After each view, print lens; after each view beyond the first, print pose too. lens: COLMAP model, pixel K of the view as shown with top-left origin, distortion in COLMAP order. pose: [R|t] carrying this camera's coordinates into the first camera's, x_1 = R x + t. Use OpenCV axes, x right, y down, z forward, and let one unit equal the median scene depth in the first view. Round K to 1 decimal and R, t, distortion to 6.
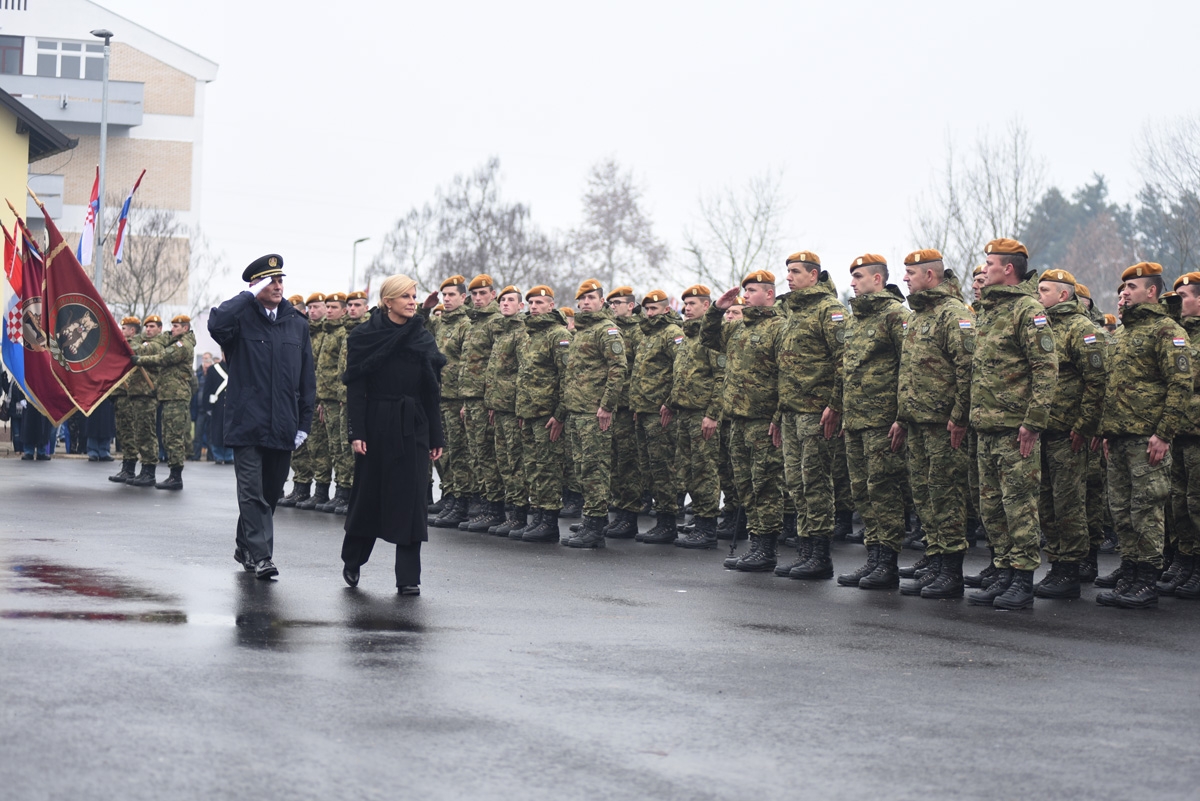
lens RADIAL K [[2814.9, 0, 600.0], [0, 2814.9, 400.5], [0, 0, 1]] dist [-0.176103, -0.617763]
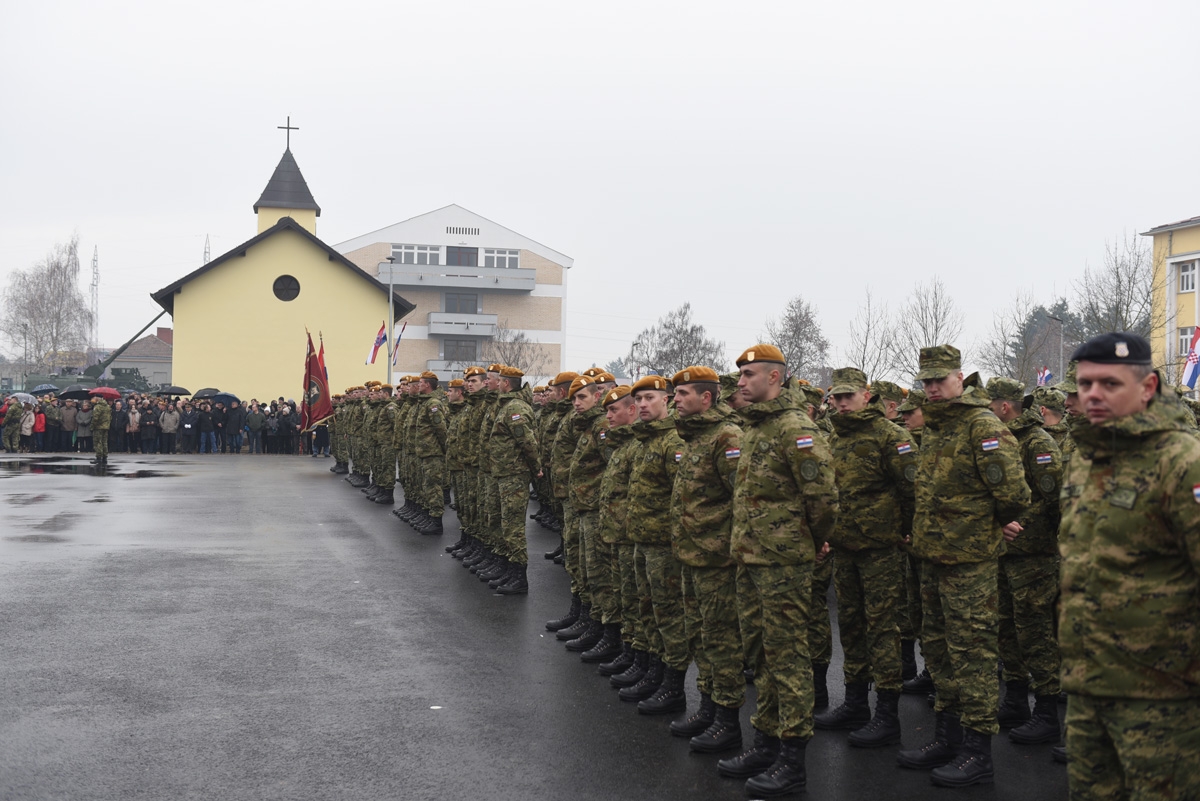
lens RADIAL K [[1406.7, 0, 619.6], [0, 1406.7, 404.1], [0, 0, 1]] dist [0.071869, -0.002800]
pose [[0.984100, -0.011339, -0.177252, 0.291111], [0.009797, 0.999906, -0.009576, -0.010969], [0.177344, 0.007687, 0.984119, -0.056765]]
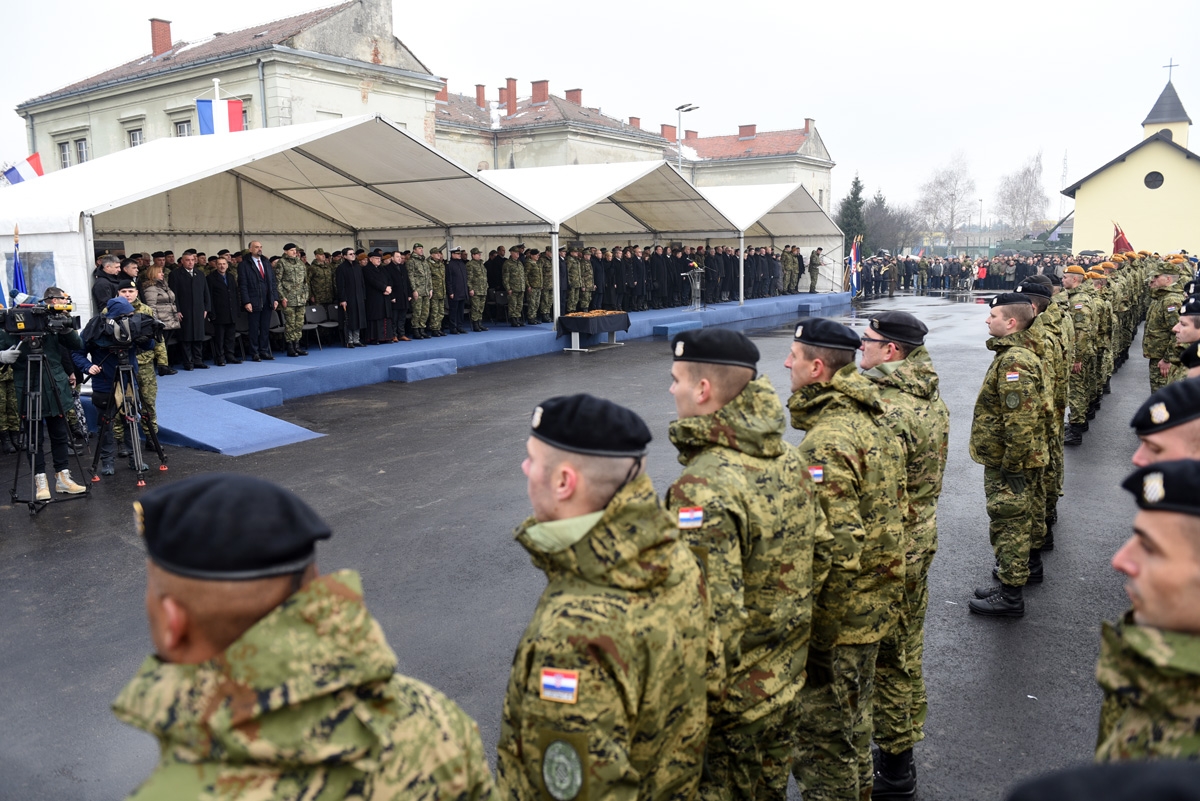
lens RADIAL K [[883.2, 0, 600.0], [0, 883.2, 400.5], [0, 0, 1]] dist [0.000558, -0.043802]
pose [[0.520774, 0.104833, -0.847233, 0.489184], [0.026117, 0.990011, 0.138553, -0.023685], [0.853295, -0.094282, 0.512834, -0.180112]]
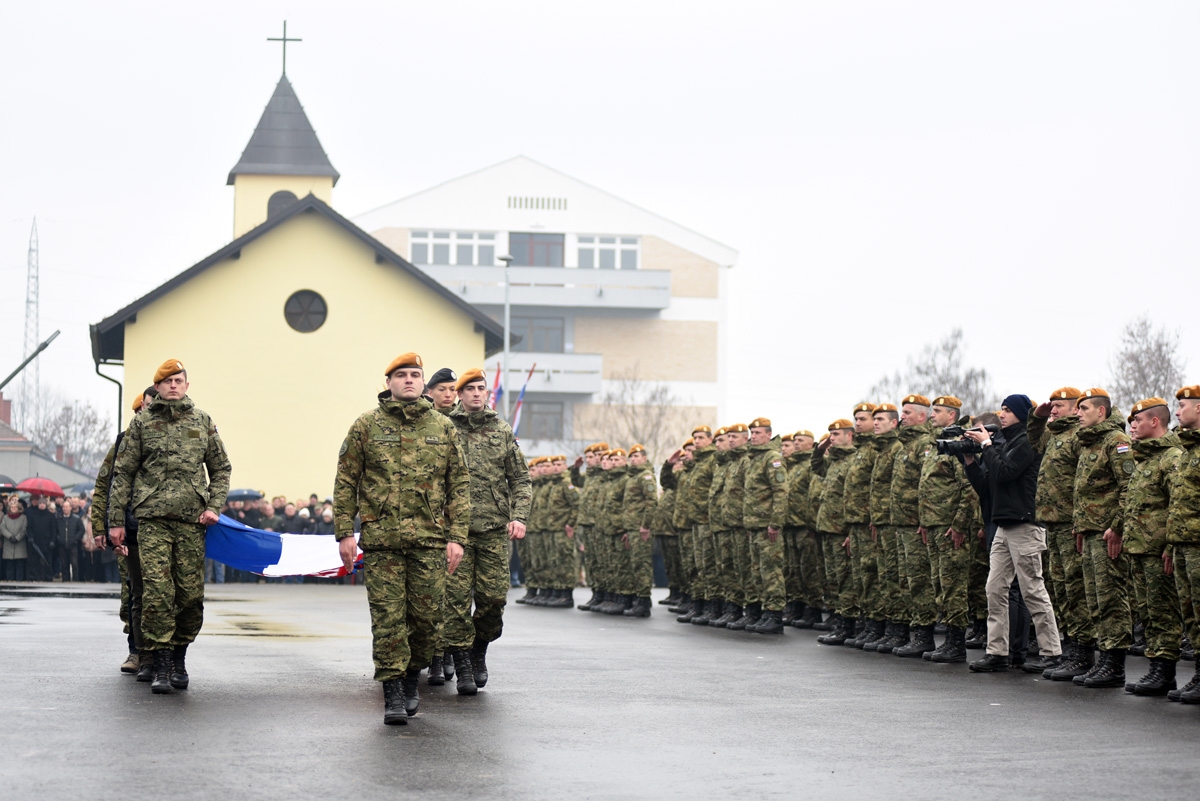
lens RADIAL K [[2814.9, 0, 600.0], [0, 2814.9, 400.5], [0, 0, 1]] dist [-0.176103, -0.617763]
pose [[0.971899, -0.031453, -0.233288, 0.261028], [0.018290, 0.998127, -0.058373, 0.017813], [0.234687, 0.052466, 0.970654, -0.398787]]
